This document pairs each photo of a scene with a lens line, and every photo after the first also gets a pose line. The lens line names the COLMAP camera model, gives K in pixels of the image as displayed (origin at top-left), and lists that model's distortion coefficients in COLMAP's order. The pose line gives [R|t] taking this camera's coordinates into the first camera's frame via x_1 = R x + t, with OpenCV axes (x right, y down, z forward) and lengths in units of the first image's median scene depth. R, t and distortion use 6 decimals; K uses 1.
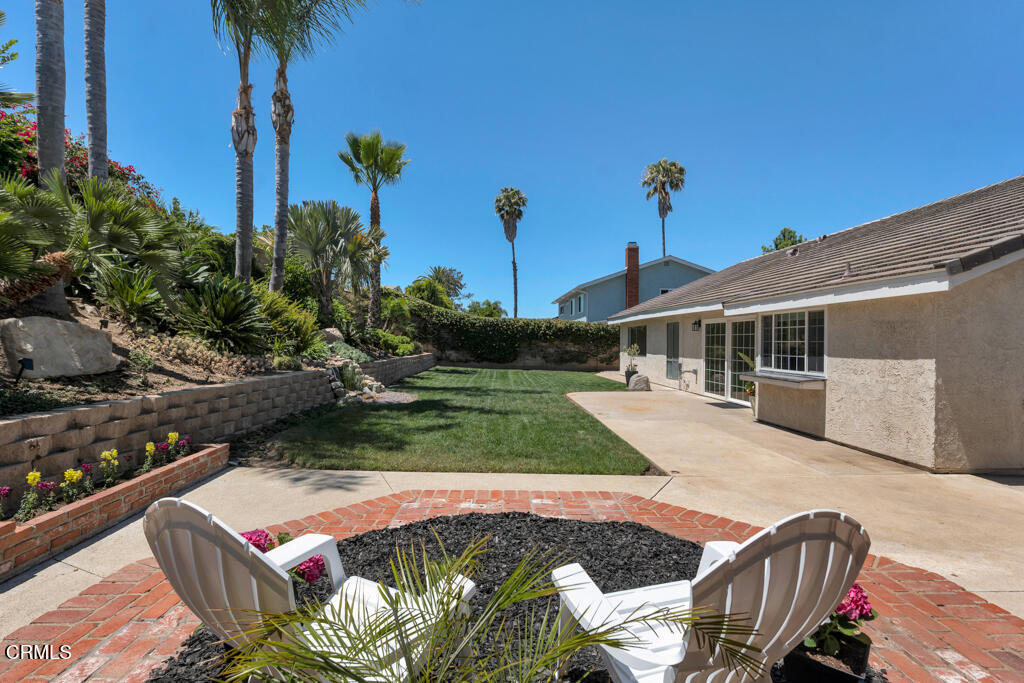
lens RADIAL K [[466.5, 0, 510.2], [0, 466.5, 339.6], [0, 0, 1]] dist [0.004266, 0.000552]
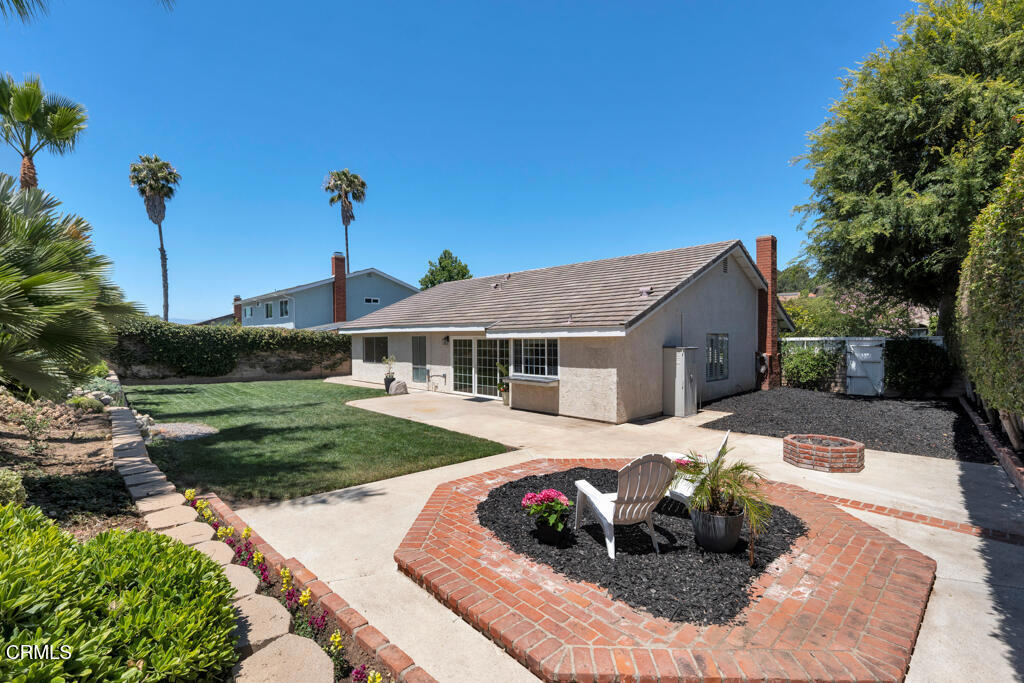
lens RADIAL K [[456.5, 0, 509.4], [0, 456.5, 337.5], [0, 0, 1]] dist [0.011874, -0.000298]
pose [[0.751805, -0.012736, 0.659263, -0.312046], [0.009975, 0.999919, 0.007941, -0.047329], [-0.659310, 0.000606, 0.751871, -0.073557]]
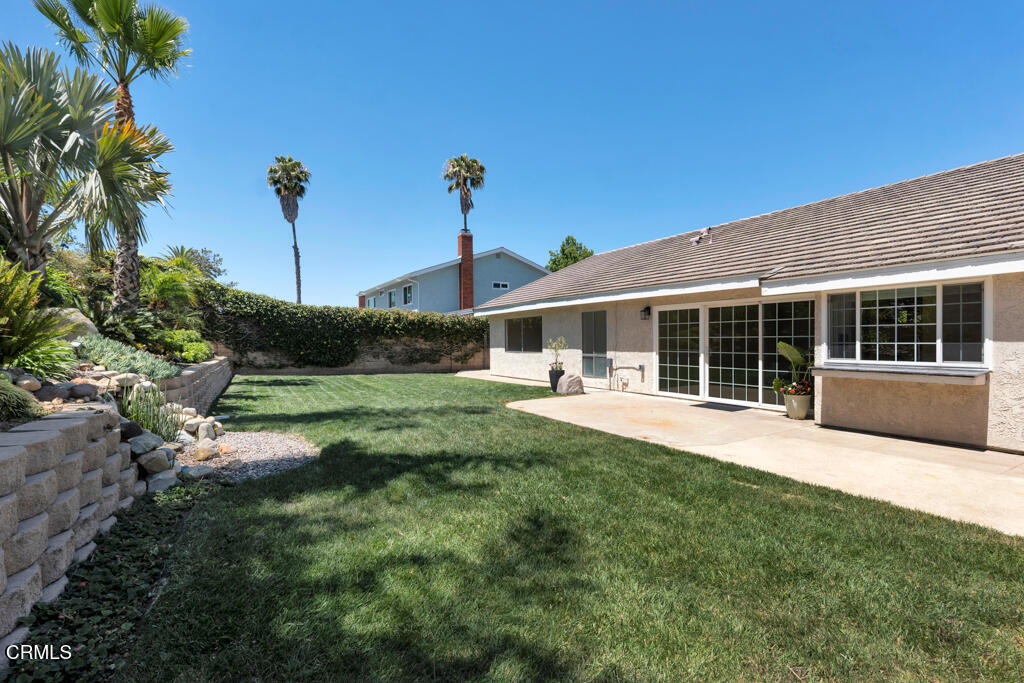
lens RADIAL K [[456.5, 0, 509.4], [0, 456.5, 337.5], [0, 0, 1]] dist [0.011874, -0.000298]
pose [[0.878741, -0.011130, 0.477168, -0.219533], [0.012321, 0.999924, 0.000635, 0.010595], [-0.477139, 0.005321, 0.878812, 0.397285]]
